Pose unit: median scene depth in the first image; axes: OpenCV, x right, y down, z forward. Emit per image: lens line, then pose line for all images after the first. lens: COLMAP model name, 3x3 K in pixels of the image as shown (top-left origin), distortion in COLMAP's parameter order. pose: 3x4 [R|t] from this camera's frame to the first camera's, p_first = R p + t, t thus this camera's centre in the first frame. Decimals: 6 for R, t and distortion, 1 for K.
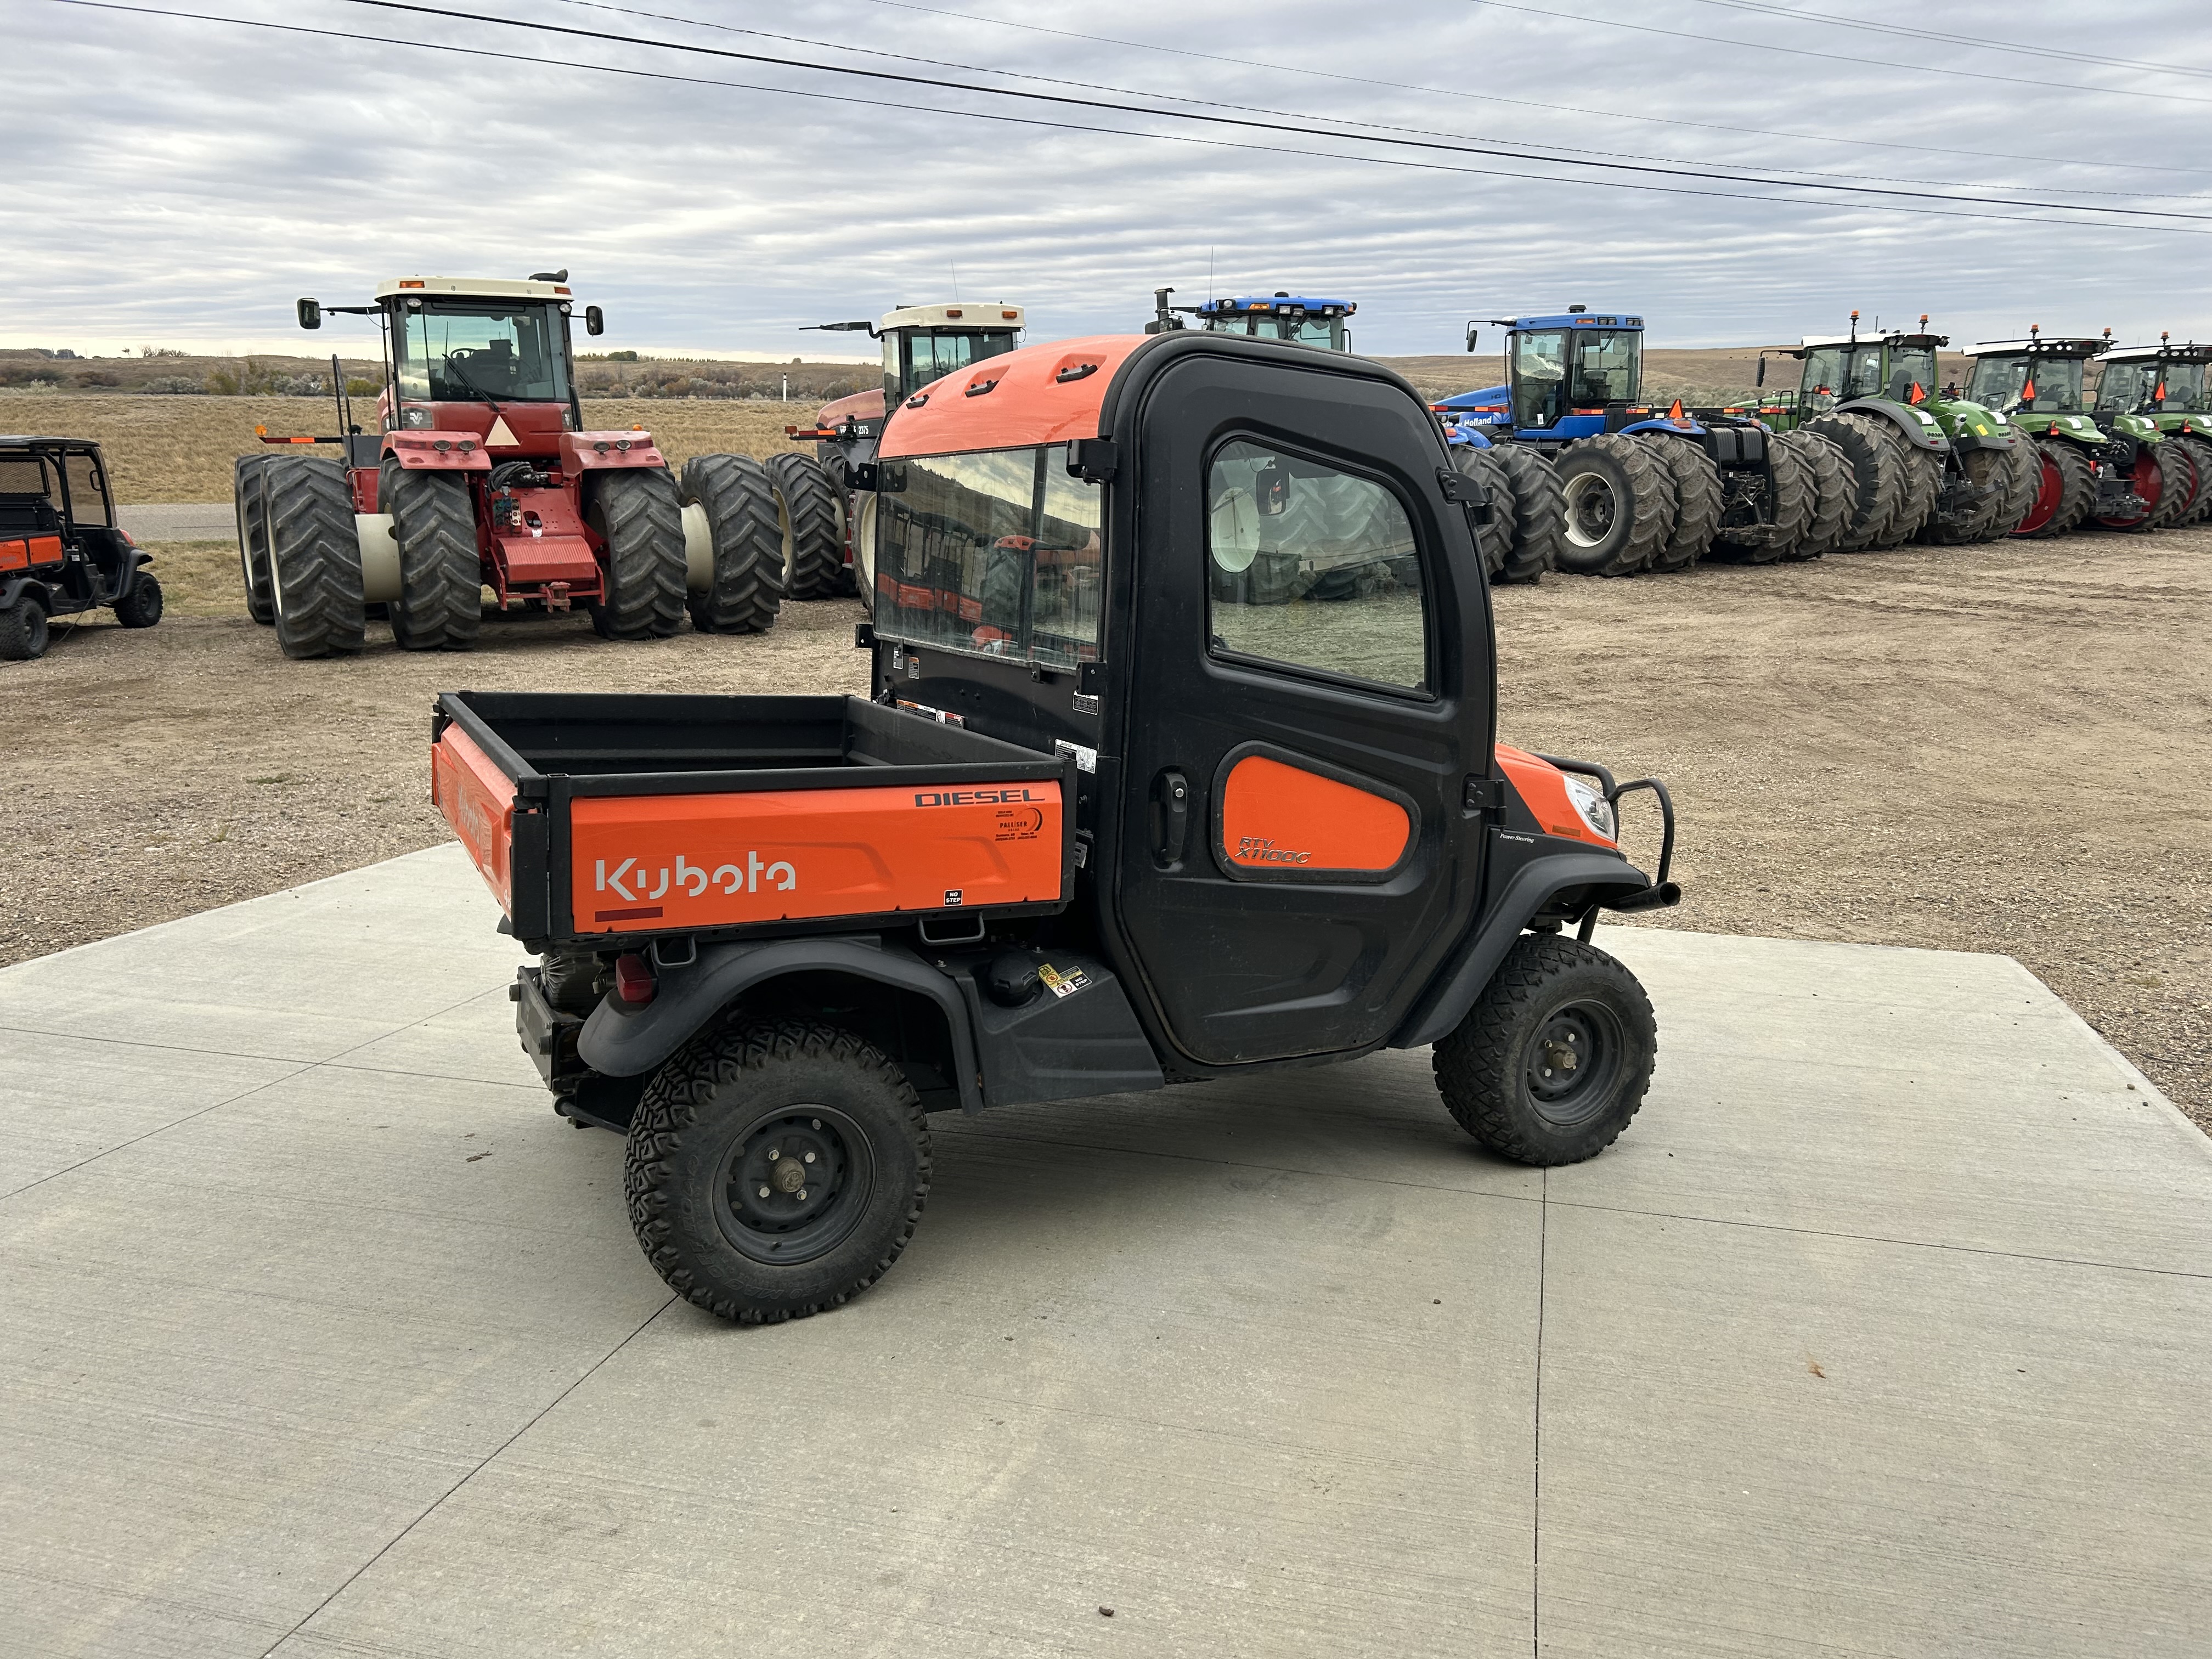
lens RADIAL K [[1654.3, 0, 1113.6], [0, 1654.3, 830.5], [0, 0, 1]] dist [0.054474, -0.063358]
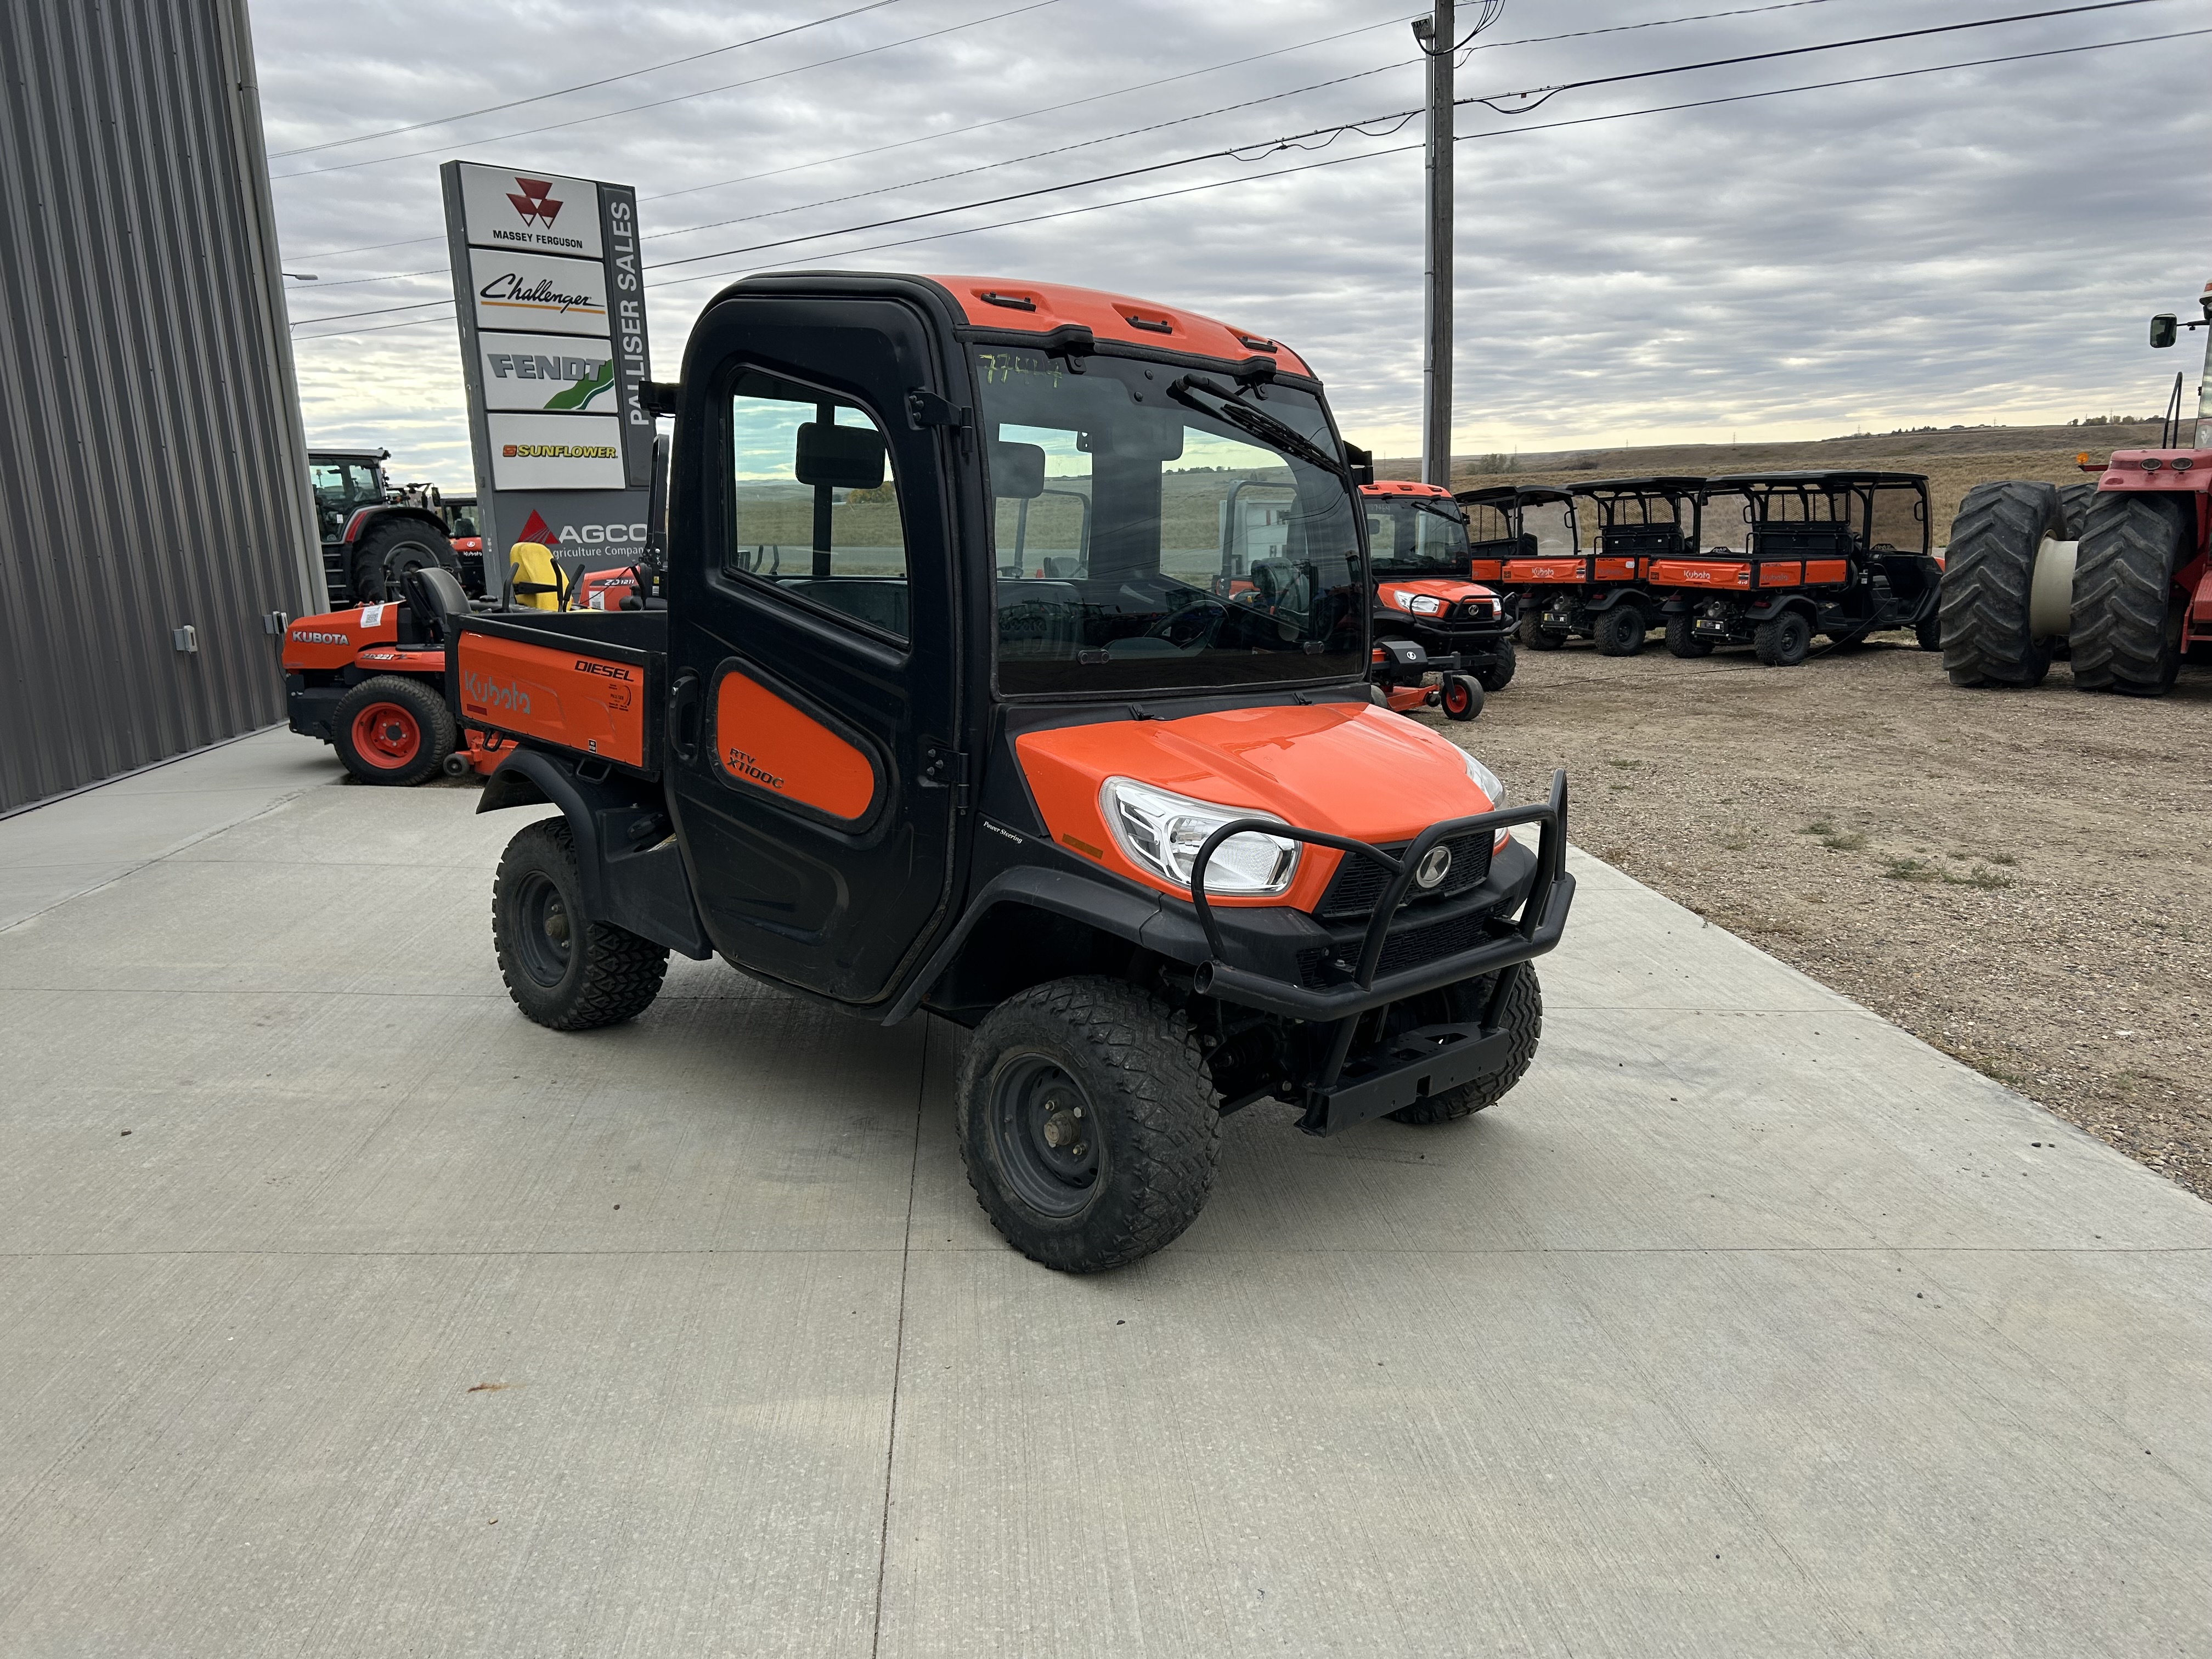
lens RADIAL K [[1654.3, 0, 1113.6], [0, 1654.3, 830.5], [0, 0, 1]] dist [0.054474, -0.063358]
pose [[0.331333, 0.173292, -0.927463, 0.276402], [-0.203003, 0.973060, 0.109290, -0.026340], [0.921416, 0.152067, 0.357586, 0.202651]]
